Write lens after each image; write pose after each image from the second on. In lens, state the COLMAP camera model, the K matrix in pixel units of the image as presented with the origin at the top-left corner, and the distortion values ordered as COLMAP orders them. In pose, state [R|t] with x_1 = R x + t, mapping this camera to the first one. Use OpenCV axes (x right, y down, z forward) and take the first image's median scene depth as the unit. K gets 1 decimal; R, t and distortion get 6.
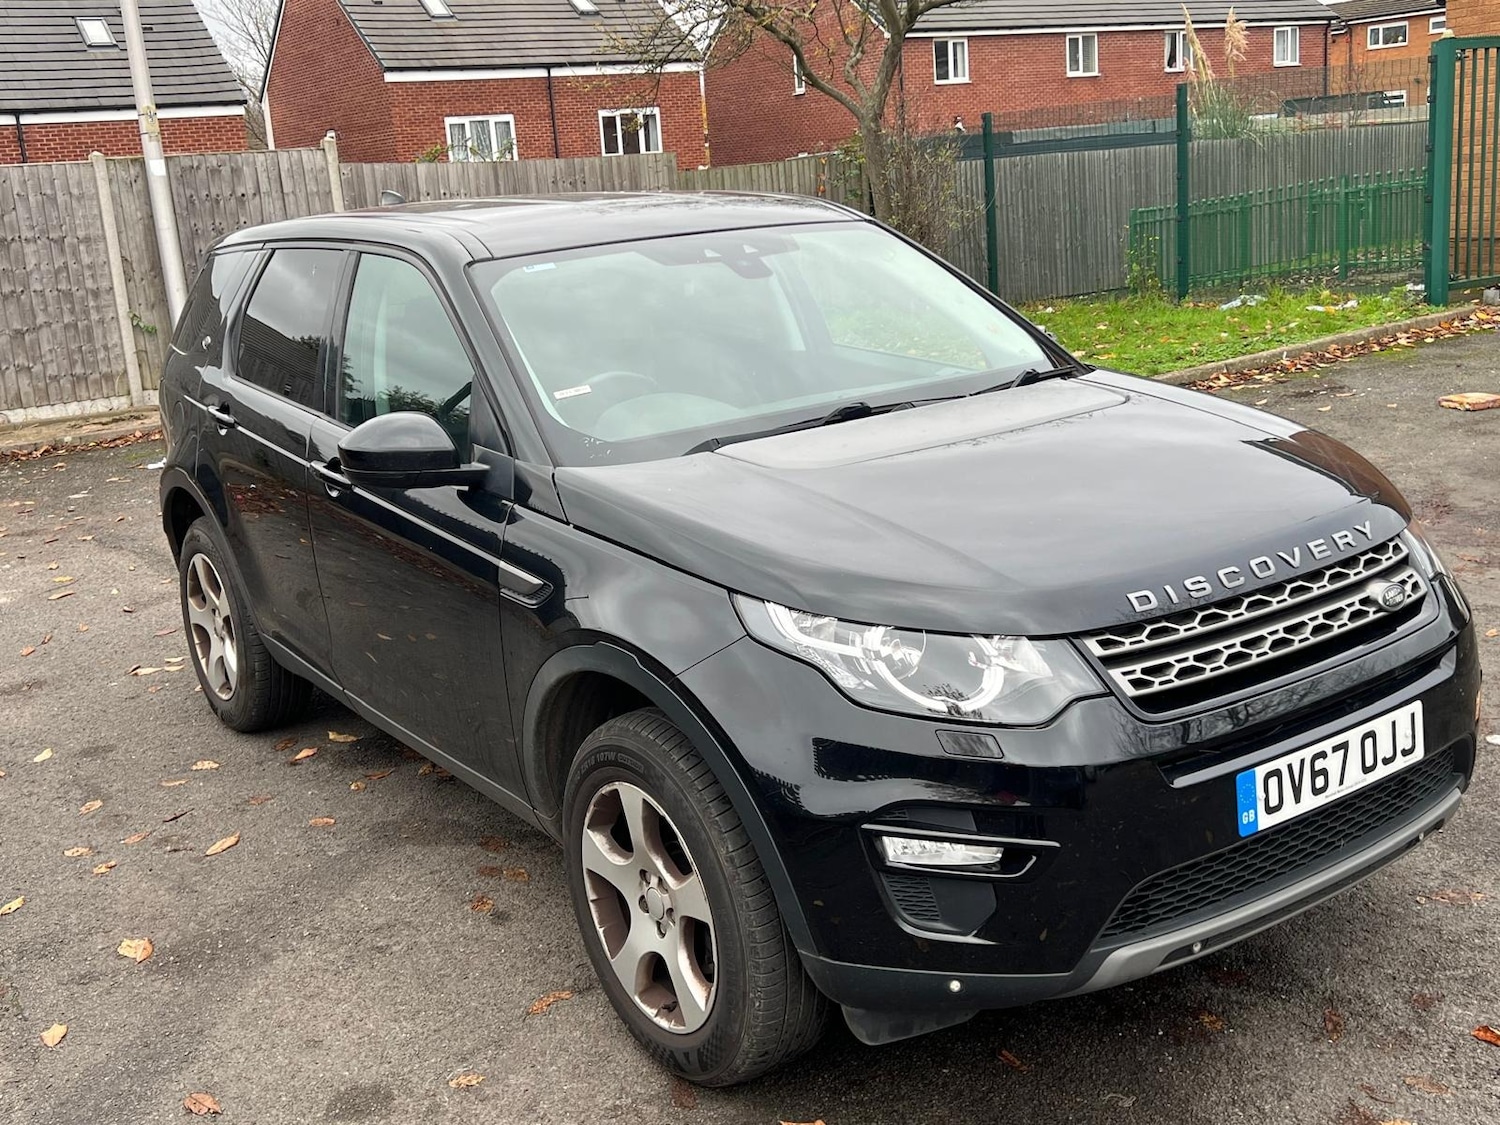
lens RADIAL K [[1565.9, 0, 725.5], [0, 1565.9, 553.0], [0, 0, 1]] dist [0.129054, -0.258829]
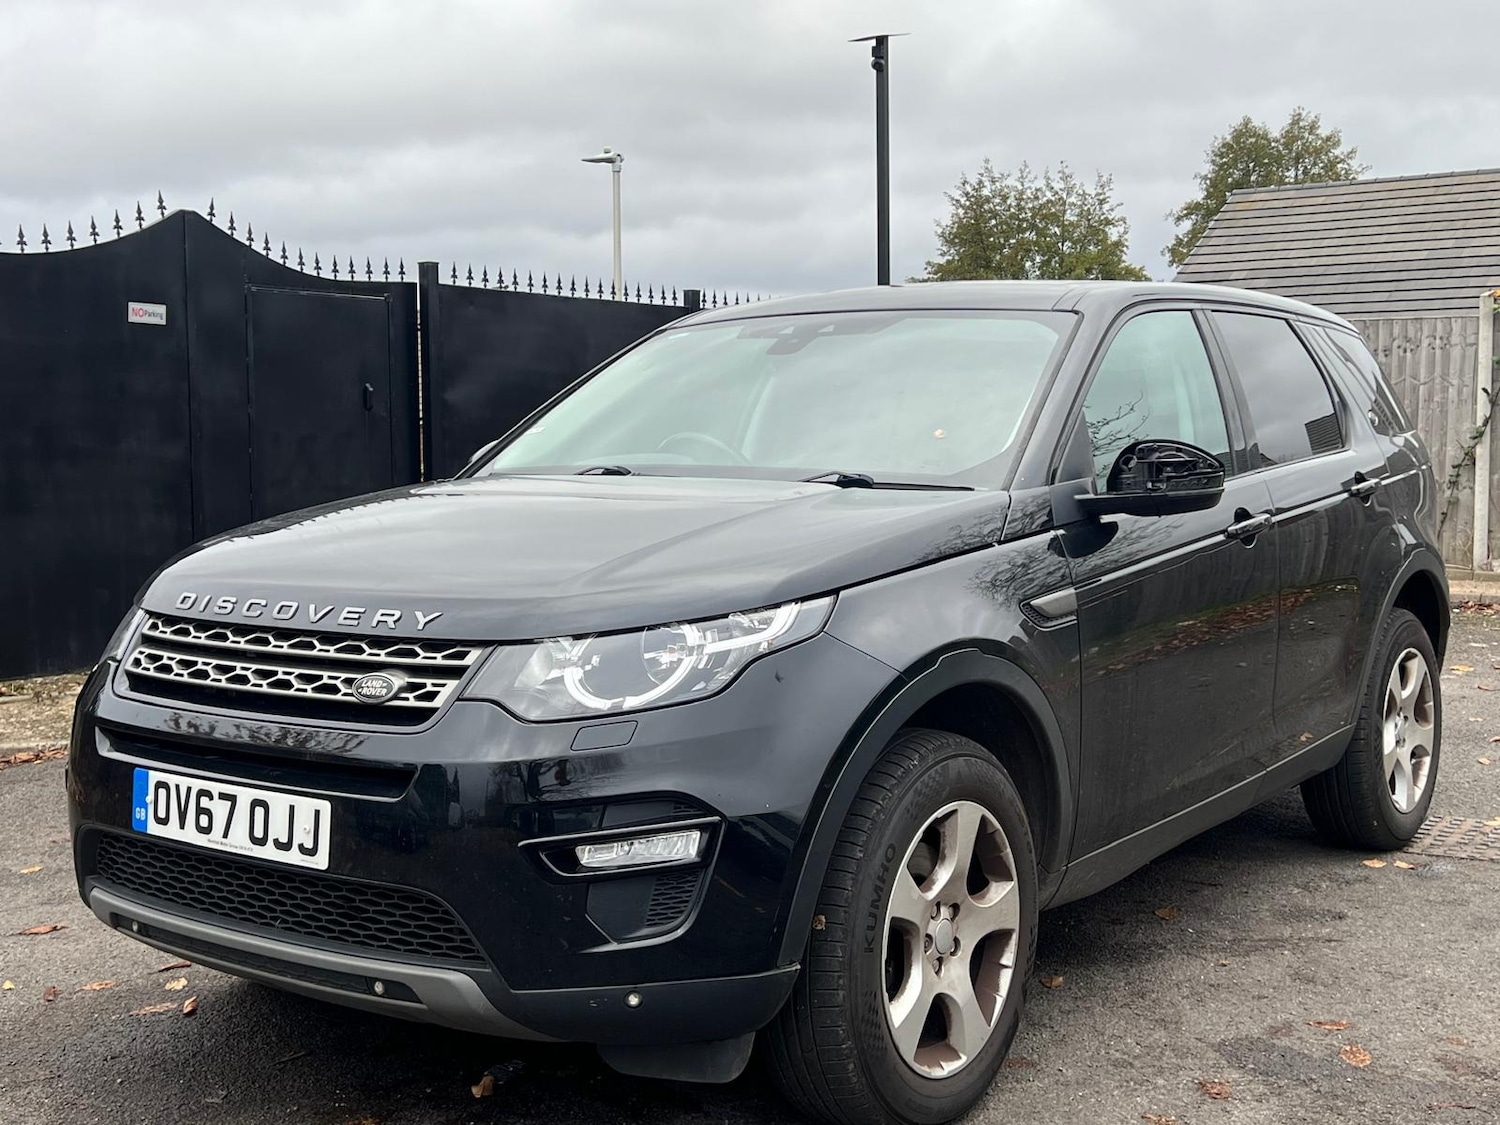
lens RADIAL K [[1795.4, 0, 760.2], [0, 1795.4, 557.1], [0, 0, 1]] dist [0.142103, -0.377973]
pose [[0.338240, 0.146700, -0.929555, 1.383083], [-0.248231, 0.966699, 0.062237, -0.155579], [0.907731, 0.209694, 0.363392, 0.792013]]
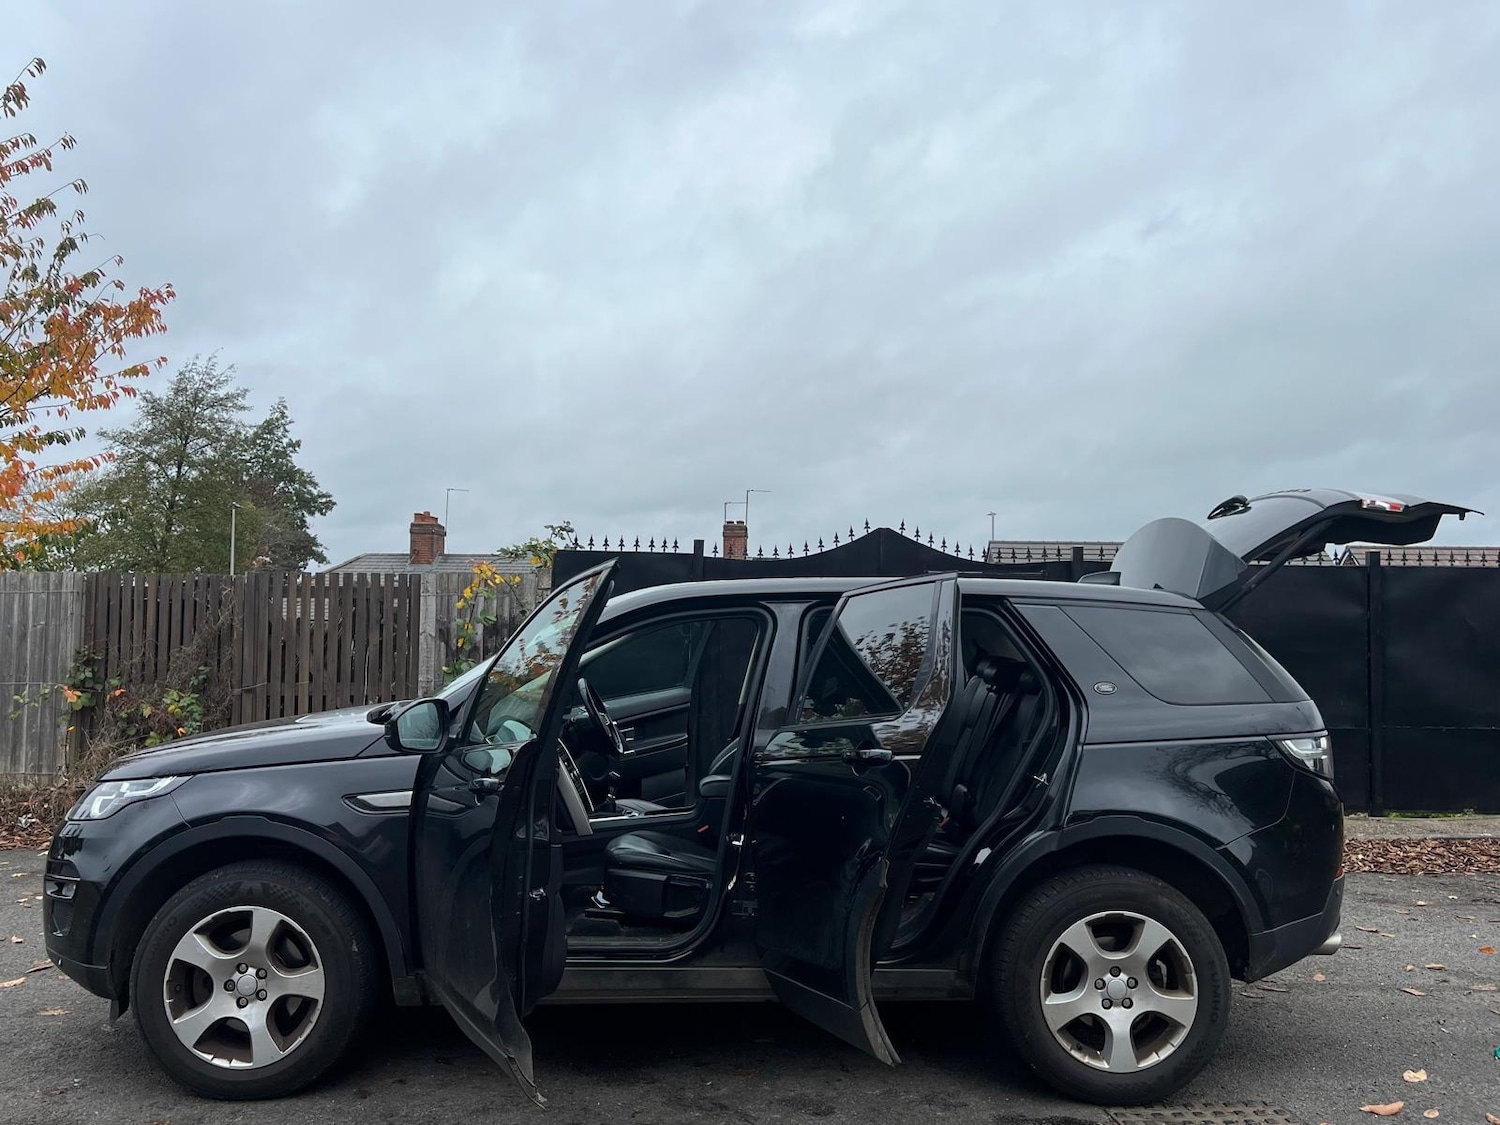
lens RADIAL K [[1238.3, 0, 747.5], [0, 1238.3, 561.4], [0, 0, 1]] dist [0.029742, -0.006795]
pose [[-0.546035, 0.024237, -0.837412, 1.226653], [-0.168710, 0.975922, 0.138253, -0.585627], [0.820599, 0.216771, -0.528798, 2.344961]]
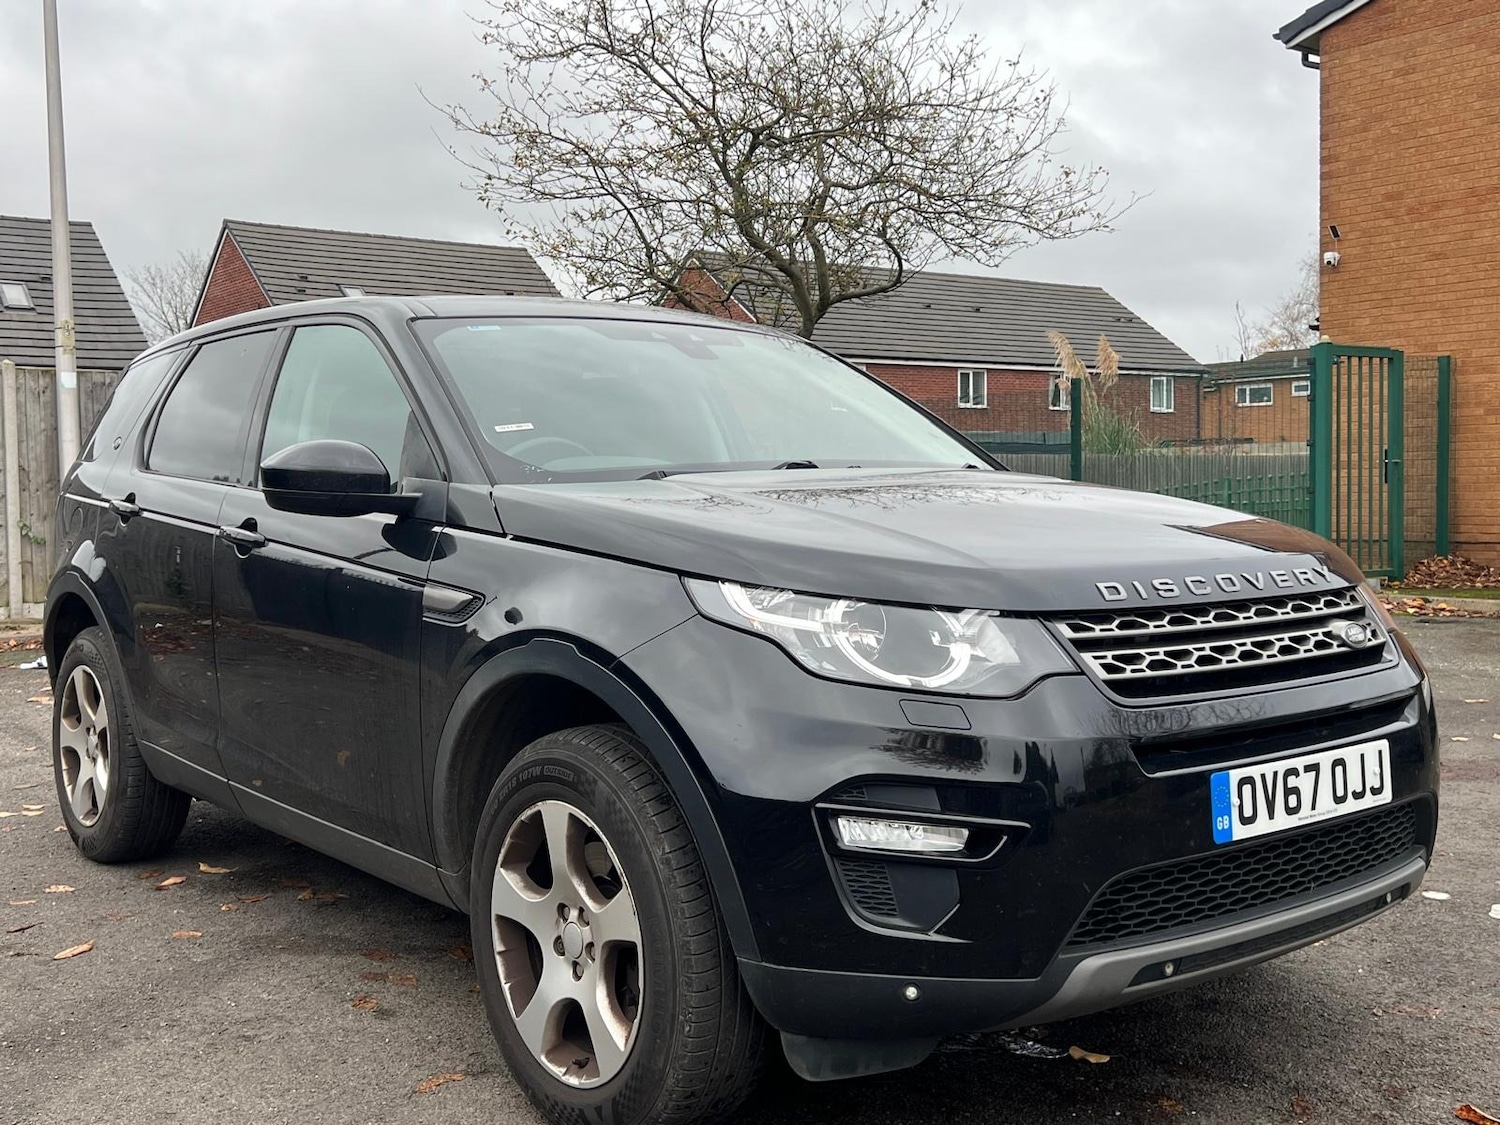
lens RADIAL K [[1576.8, 0, 724.3], [0, 1576.8, 563.1], [0, 0, 1]] dist [0.105440, -0.204924]
pose [[0.996129, 0.059230, 0.064946, -0.030749], [-0.045675, 0.980082, -0.193270, 0.186301], [-0.075100, 0.189555, 0.978994, 0.061054]]
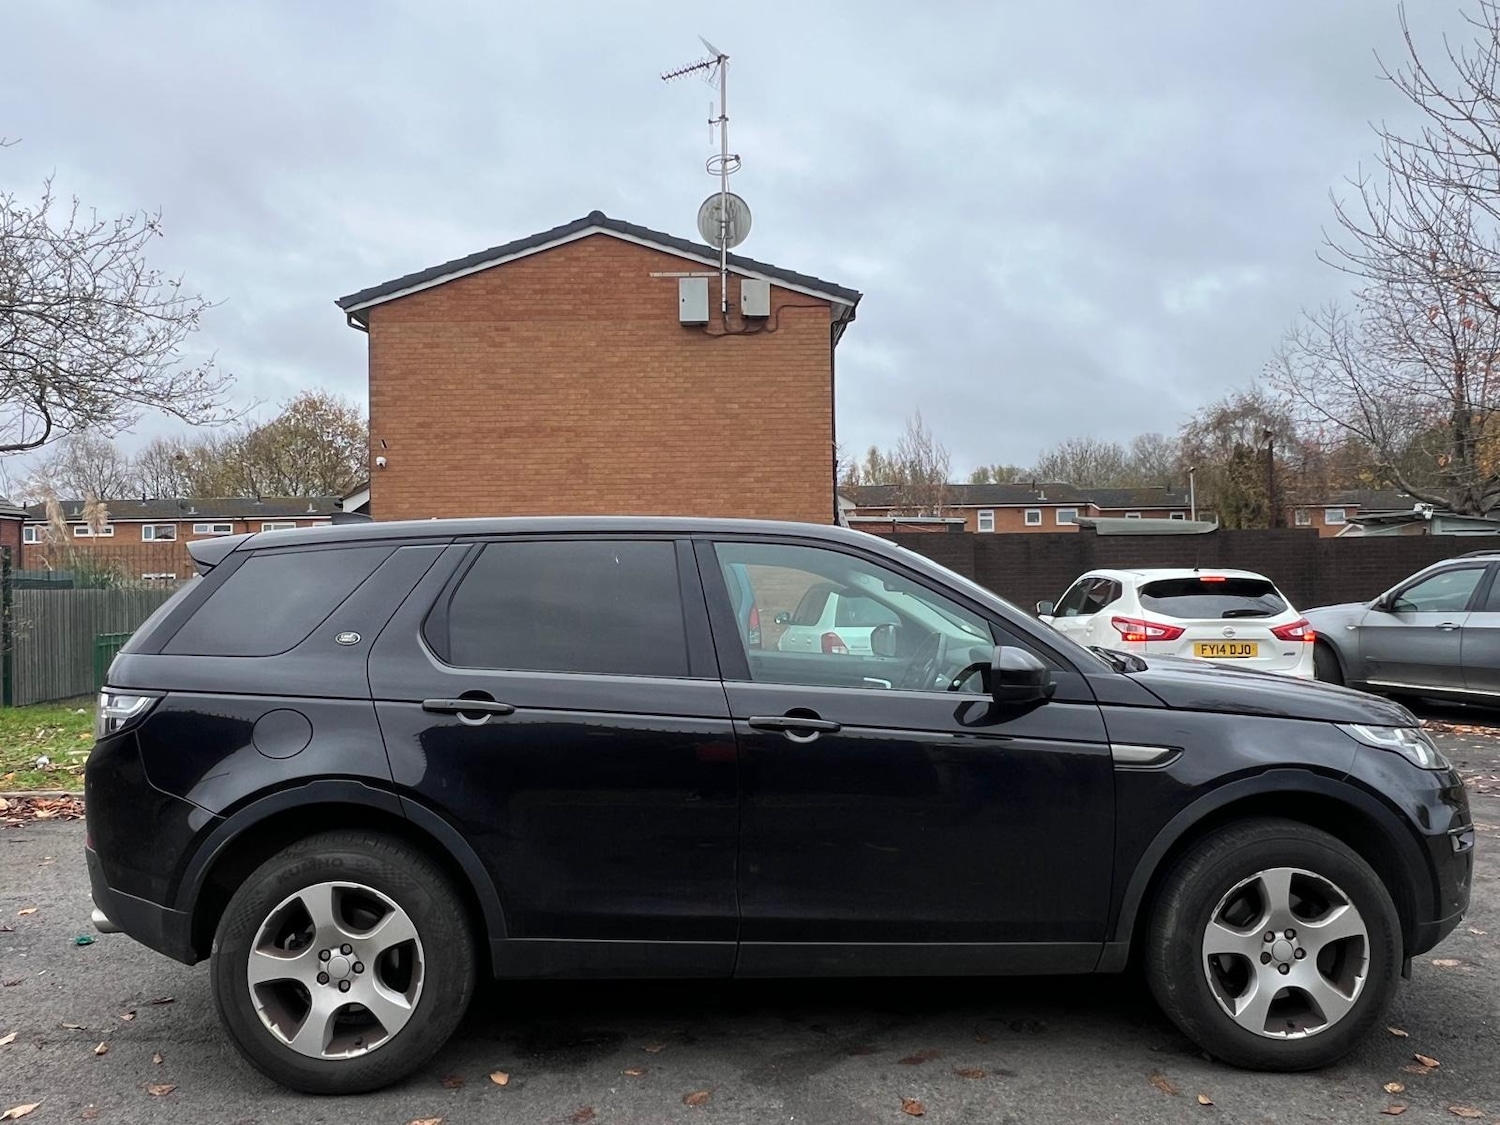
lens RADIAL K [[1129.0, 0, 745.3], [0, 1129.0, 564.8], [0, 0, 1]] dist [-0.003759, 0.000128]
pose [[0.544495, 0.082068, 0.834739, -1.272353], [0.173543, 0.962644, -0.207844, 0.003629], [-0.820614, 0.258033, 0.509913, 0.796315]]
